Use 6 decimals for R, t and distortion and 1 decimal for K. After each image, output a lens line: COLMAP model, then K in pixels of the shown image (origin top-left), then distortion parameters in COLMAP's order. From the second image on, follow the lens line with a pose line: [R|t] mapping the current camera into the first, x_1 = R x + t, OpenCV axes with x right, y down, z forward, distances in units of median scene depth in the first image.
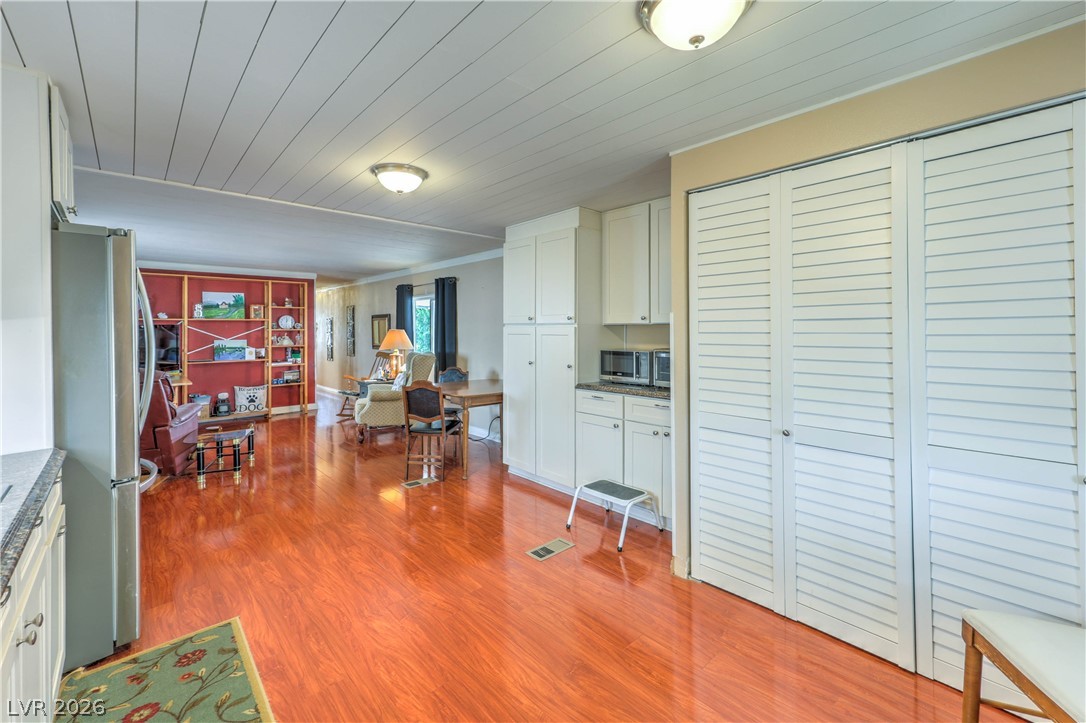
lens RADIAL K [[449.5, 0, 570.8], [0, 449.5, 331.7], [0, 0, 1]] dist [0.004137, 0.000904]
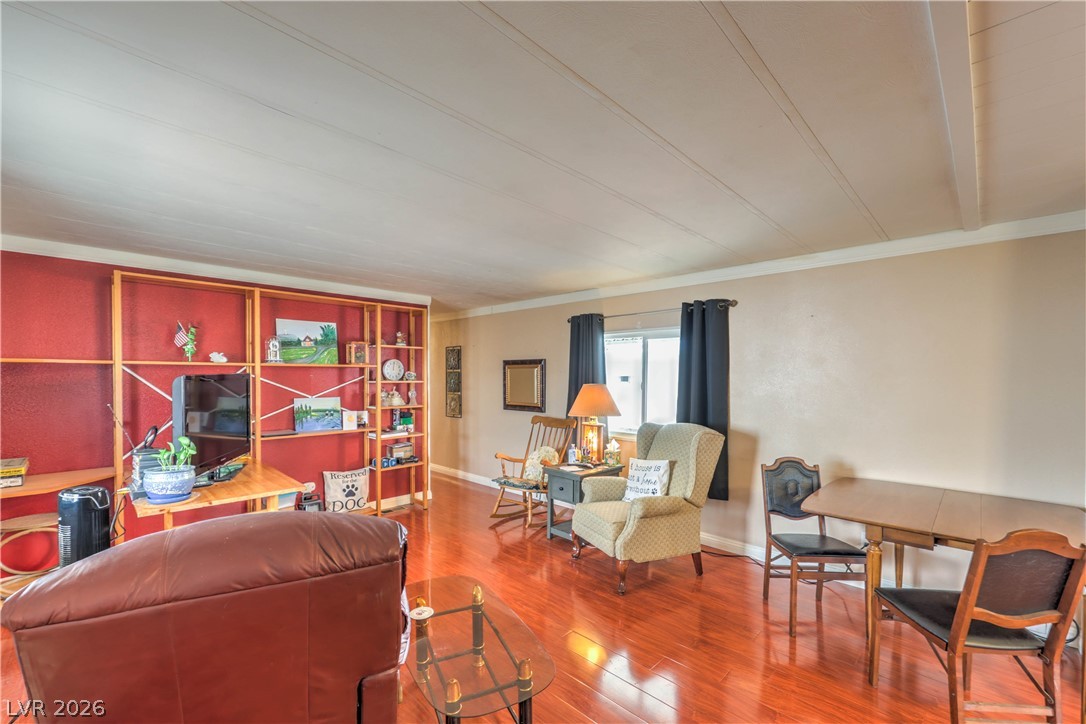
lens RADIAL K [[449.5, 0, 582.6], [0, 449.5, 395.1], [0, 0, 1]] dist [0.004137, 0.000904]
pose [[0.998324, 0.008498, 0.057241, -0.420275], [-0.010439, 0.999378, 0.033697, -0.010235], [-0.056919, -0.034239, 0.997792, 0.355213]]
